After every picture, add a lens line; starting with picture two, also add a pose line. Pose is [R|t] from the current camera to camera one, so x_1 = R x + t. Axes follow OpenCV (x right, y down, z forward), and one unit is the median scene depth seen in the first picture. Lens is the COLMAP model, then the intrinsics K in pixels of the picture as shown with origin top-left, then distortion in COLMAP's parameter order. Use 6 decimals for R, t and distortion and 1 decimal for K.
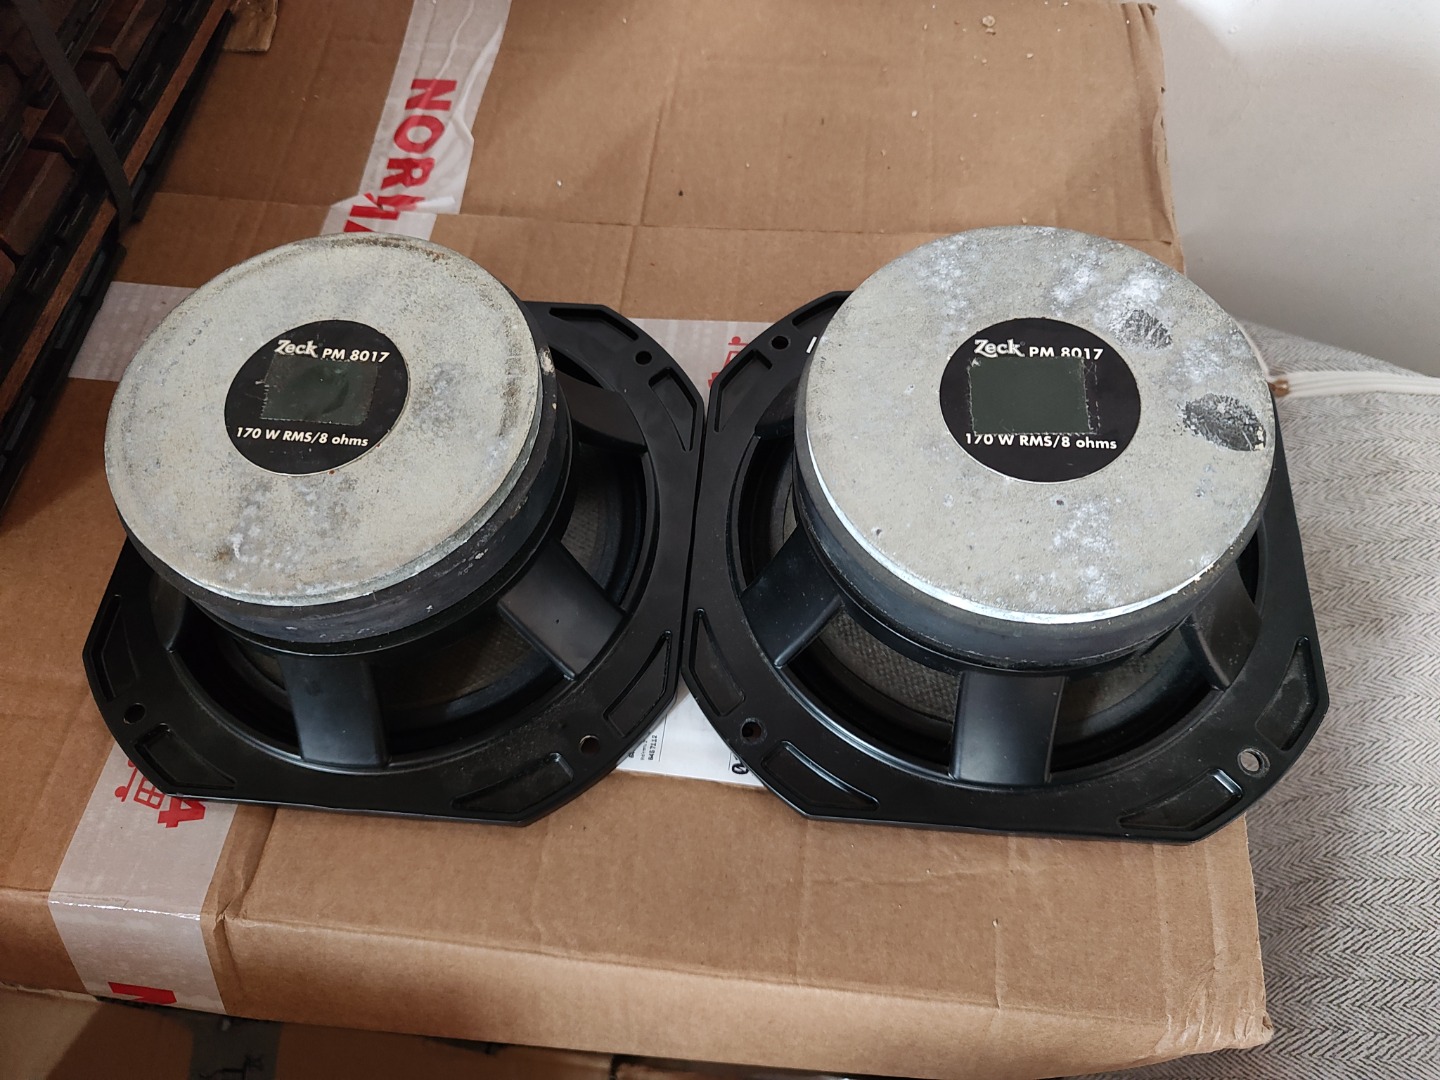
lens RADIAL K [[988.0, 0, 722.8], [0, 988.0, 525.4], [0, 0, 1]] dist [-0.011679, 0.021932]
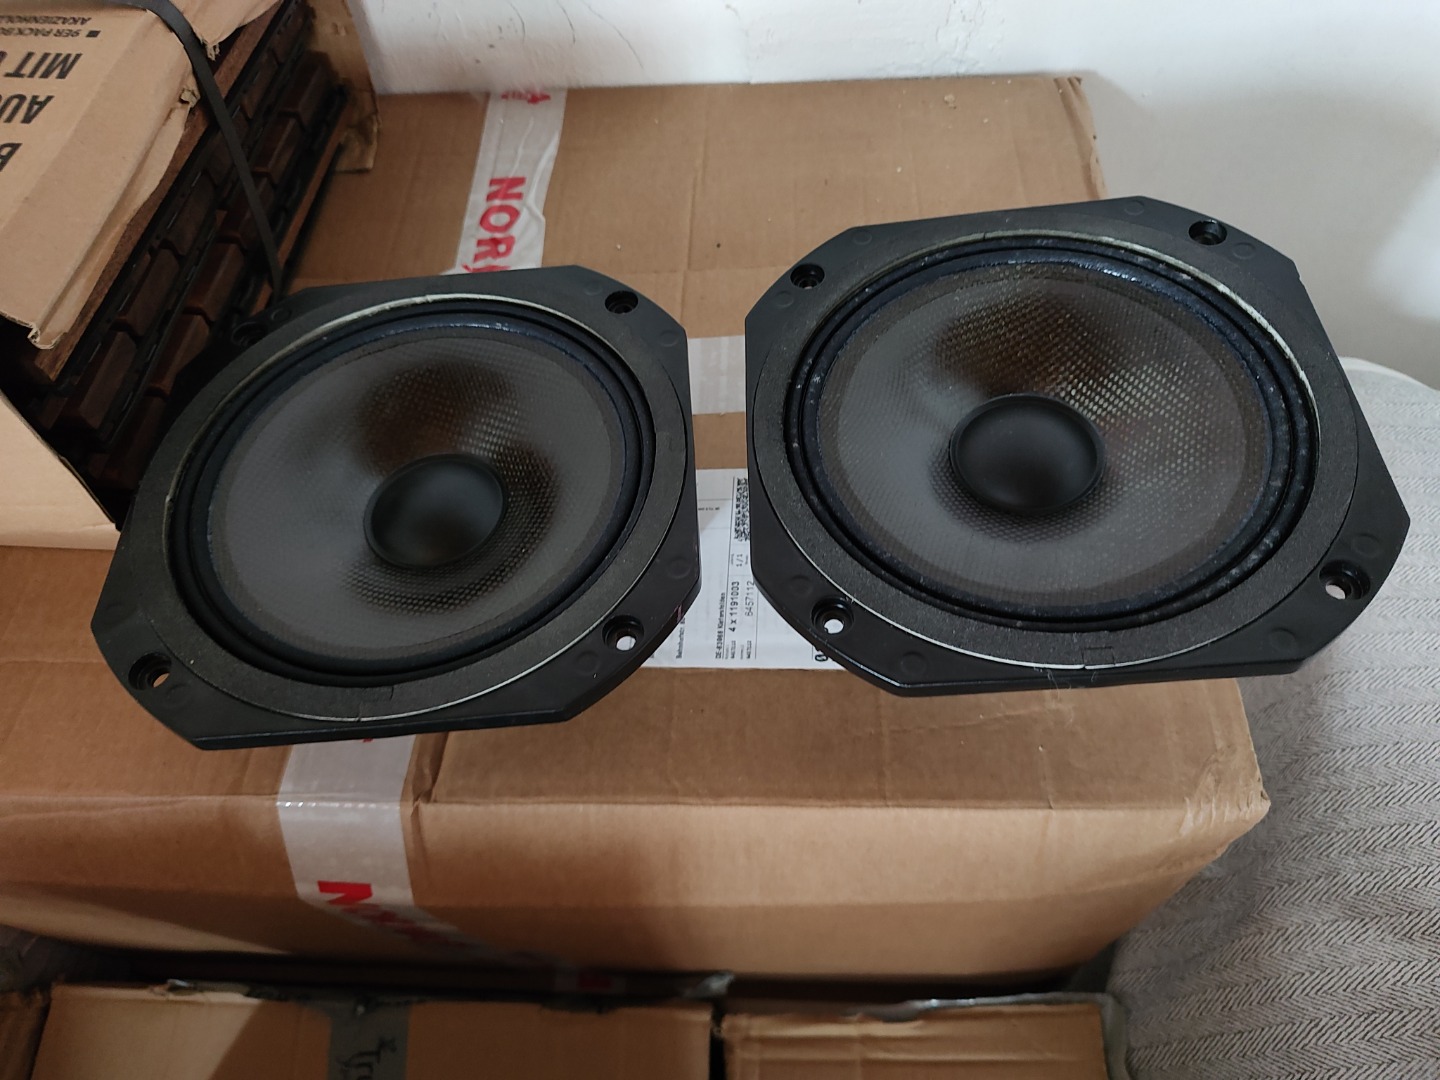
lens RADIAL K [[988.0, 0, 717.9], [0, 988.0, 536.8], [0, 0, 1]] dist [-0.011679, 0.021932]
pose [[0.996575, -0.082658, 0.002629, -0.106716], [0.082398, 0.989720, -0.116896, 0.239901], [0.007060, 0.116712, 0.993141, -0.260965]]
